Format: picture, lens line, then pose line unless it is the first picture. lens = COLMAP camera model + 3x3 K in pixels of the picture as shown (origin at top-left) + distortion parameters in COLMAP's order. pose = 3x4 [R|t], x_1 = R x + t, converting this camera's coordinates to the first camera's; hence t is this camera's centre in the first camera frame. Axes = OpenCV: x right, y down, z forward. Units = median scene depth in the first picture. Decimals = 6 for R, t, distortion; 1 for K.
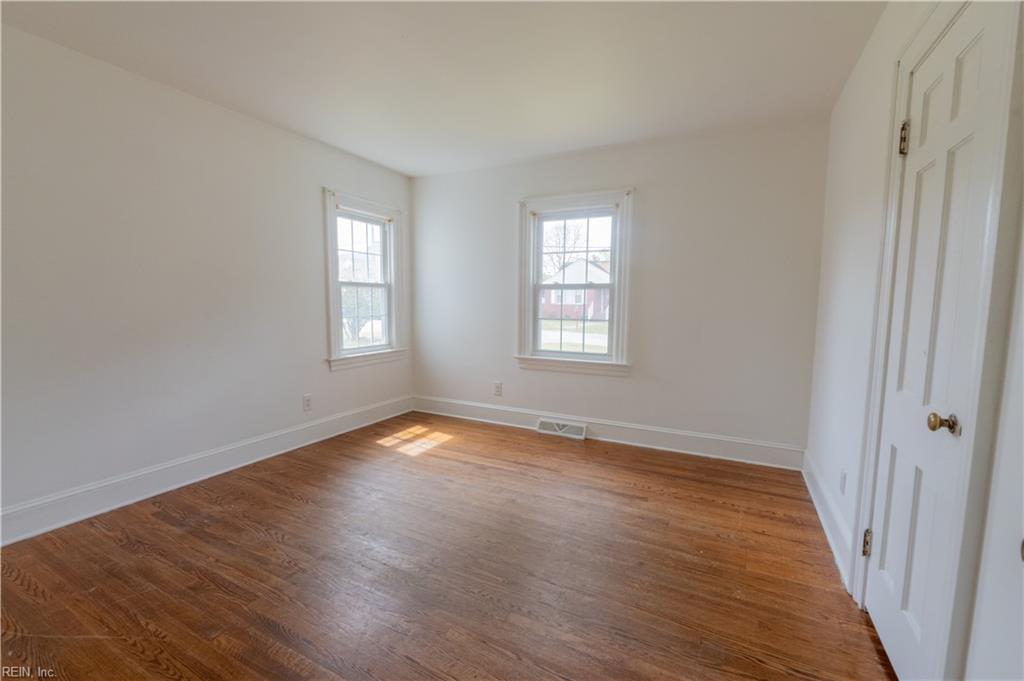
lens RADIAL K [[428.2, 0, 514.3], [0, 428.2, 342.5], [0, 0, 1]] dist [-0.002061, 0.000098]
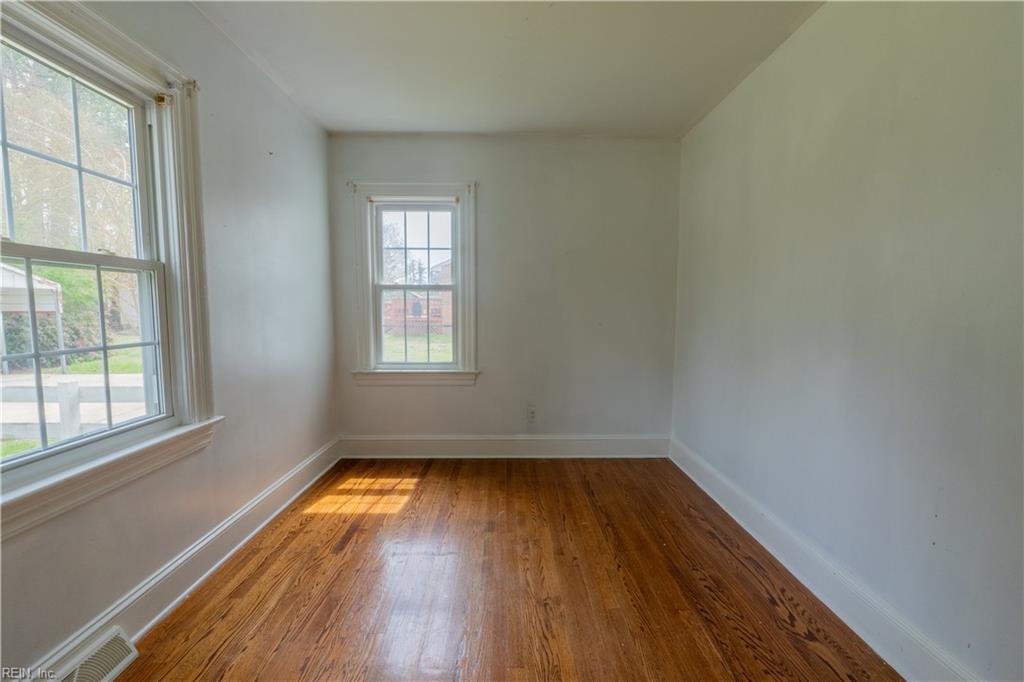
lens RADIAL K [[428.2, 0, 514.3], [0, 428.2, 343.0], [0, 0, 1]] dist [-0.002061, 0.000098]
pose [[0.468109, 0.079392, -0.880097, 0.497457], [-0.092859, 0.994861, 0.040354, -0.083374], [0.878778, 0.062835, 0.473075, 0.824152]]
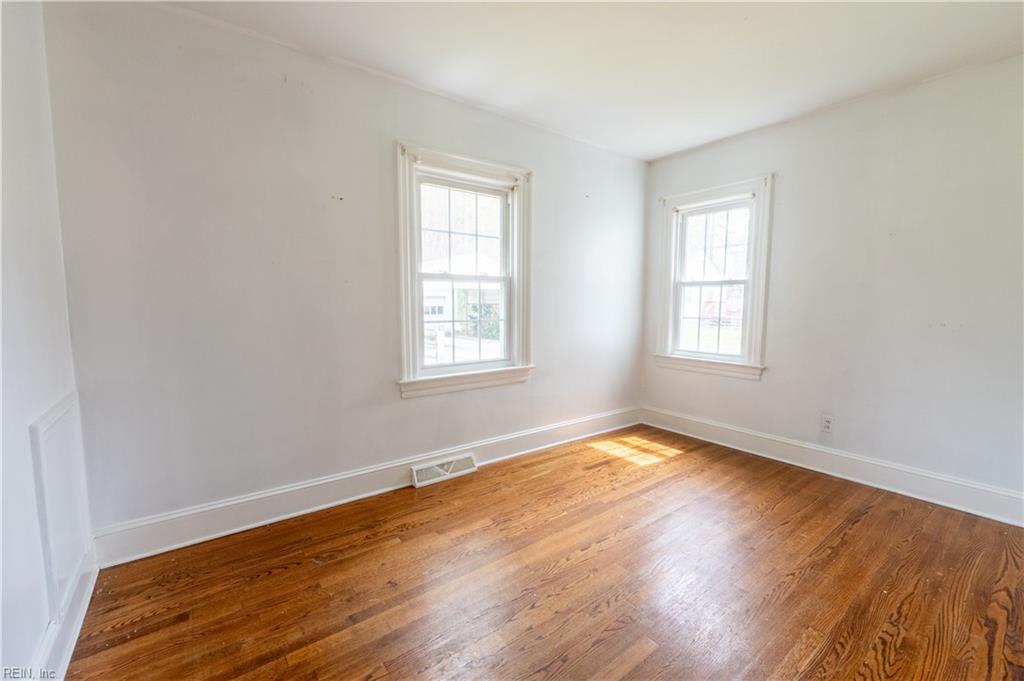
lens RADIAL K [[428.2, 0, 514.3], [0, 428.2, 342.5], [0, 0, 1]] dist [-0.002061, 0.000098]
pose [[-0.433467, 0.089447, -0.896720, 0.678540], [-0.092333, 0.985417, 0.142927, -0.108329], [0.896427, 0.144751, -0.418886, 1.080779]]
